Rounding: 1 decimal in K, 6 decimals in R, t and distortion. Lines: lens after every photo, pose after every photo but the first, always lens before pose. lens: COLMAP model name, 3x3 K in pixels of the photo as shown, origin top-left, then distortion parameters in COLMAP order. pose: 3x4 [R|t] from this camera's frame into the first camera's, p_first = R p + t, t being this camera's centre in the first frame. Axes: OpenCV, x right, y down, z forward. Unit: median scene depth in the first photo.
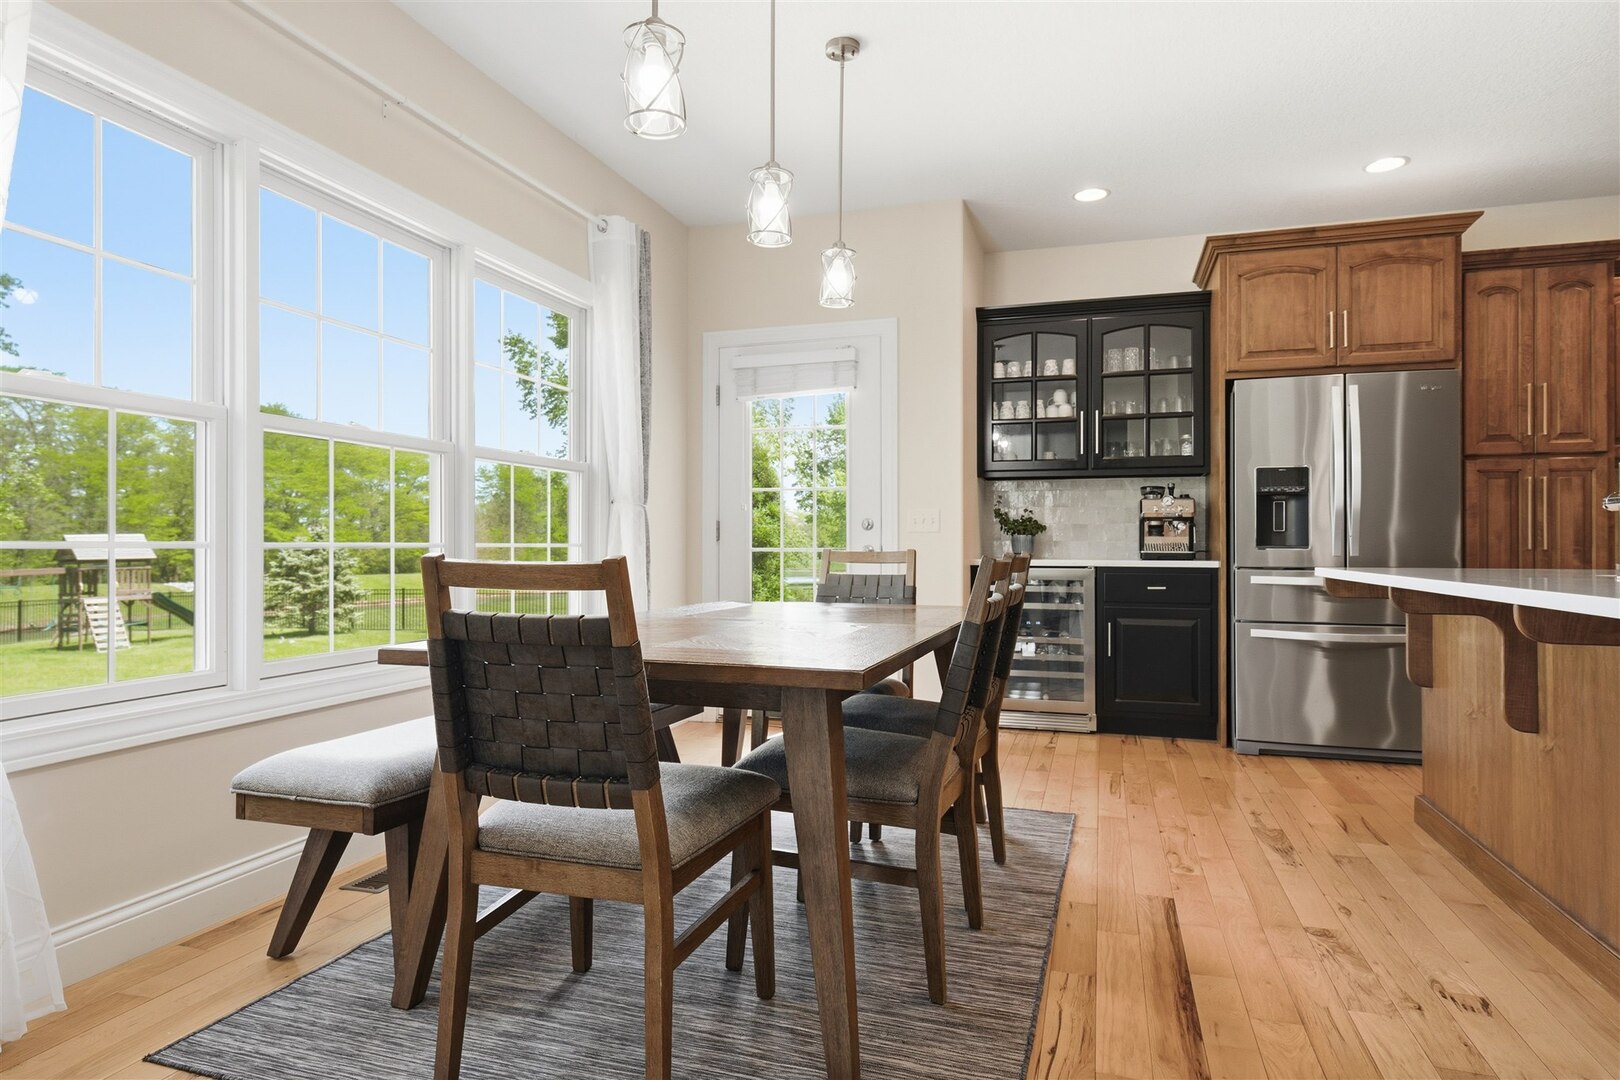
lens RADIAL K [[952.3, 0, 801.1], [0, 952.3, 532.5], [0, 0, 1]] dist [0.007951, 0.001083]
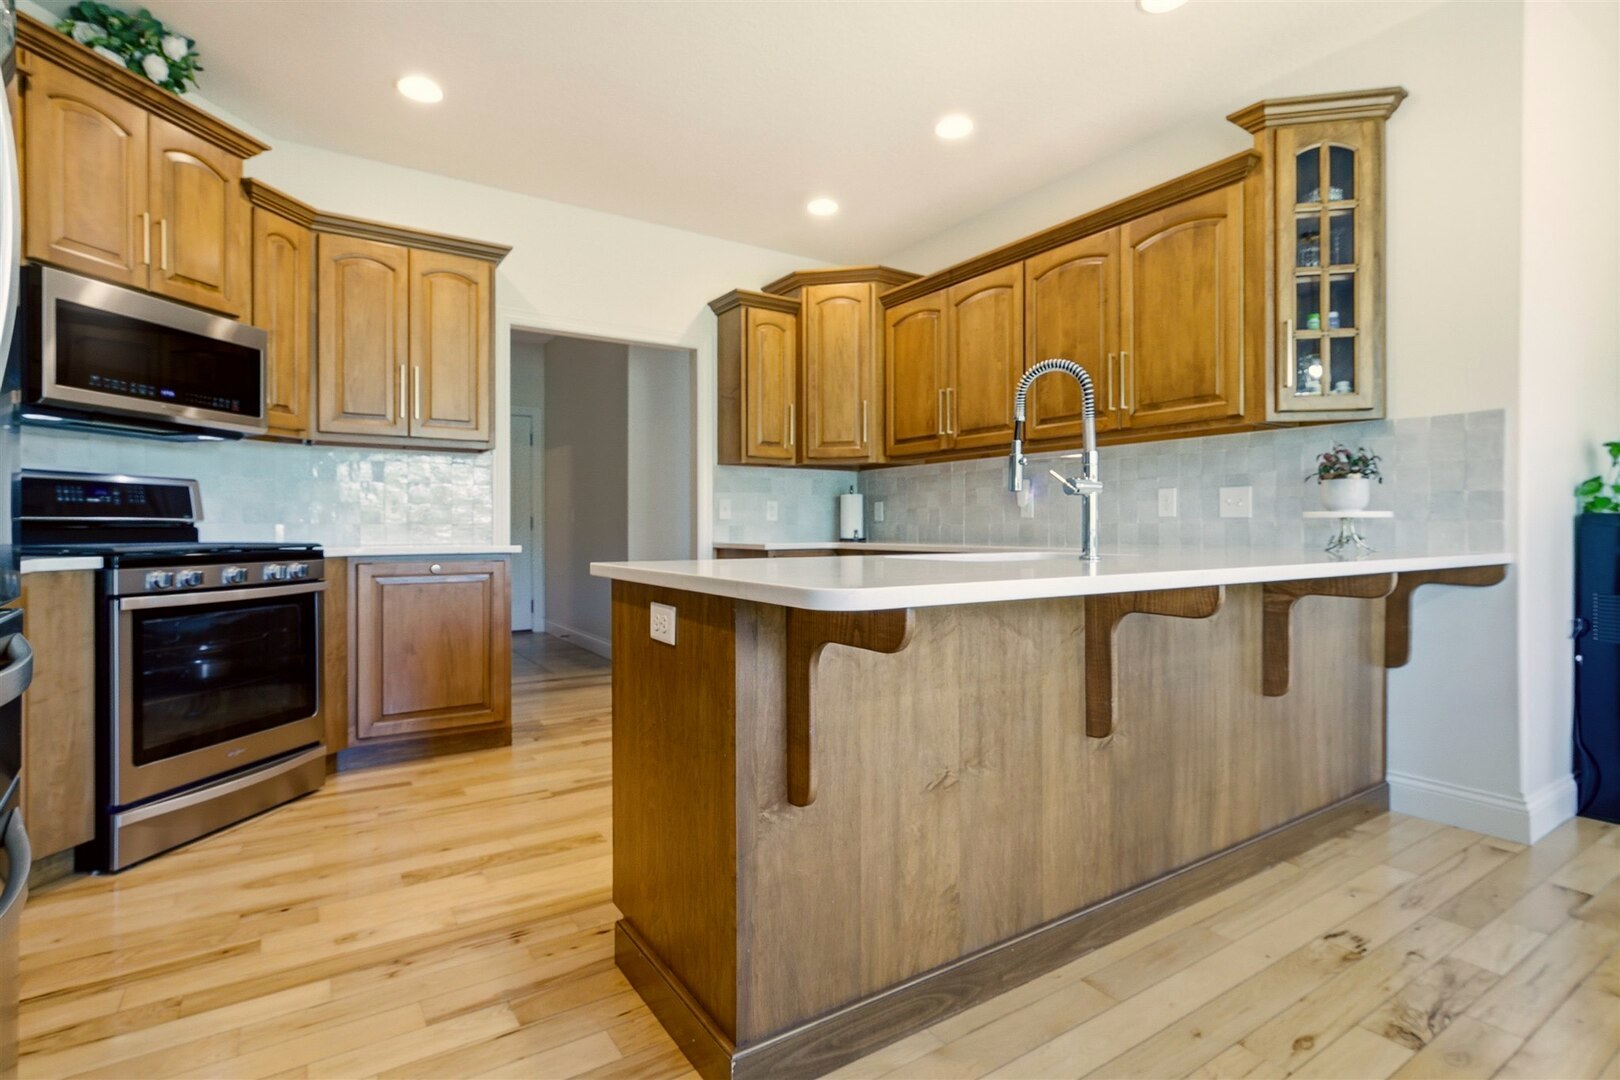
lens RADIAL K [[794.3, 0, 813.5], [0, 794.3, 529.6], [0, 0, 1]] dist [-0.000077, 0.002120]
pose [[-0.780418, -0.002573, 0.625253, 0.286476], [-0.009372, 0.999927, -0.007582, 0.012750], [-0.625188, -0.011777, -0.780385, 1.000994]]
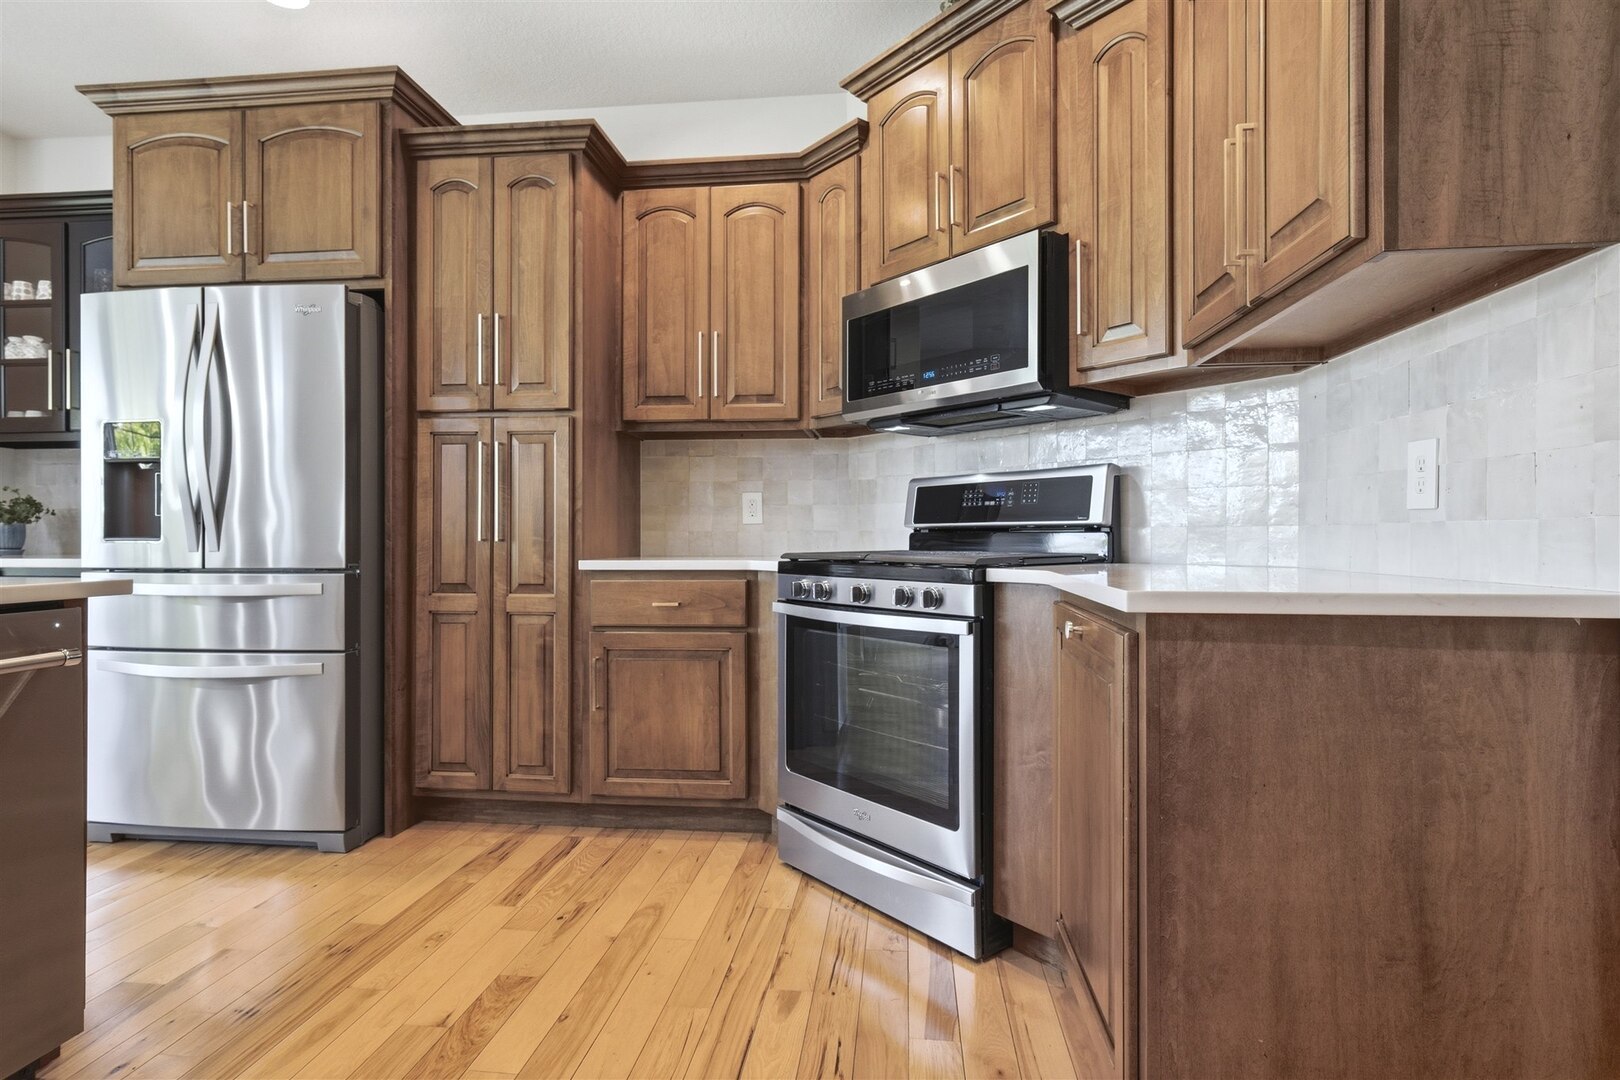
lens RADIAL K [[794.3, 0, 806.0], [0, 794.3, 538.3], [0, 0, 1]] dist [-0.000077, 0.002120]
pose [[0.978717, -0.002846, 0.205194, 0.864737], [0.000465, 0.999932, 0.011653, 0.008420], [-0.205213, -0.011309, 0.978652, 0.348096]]
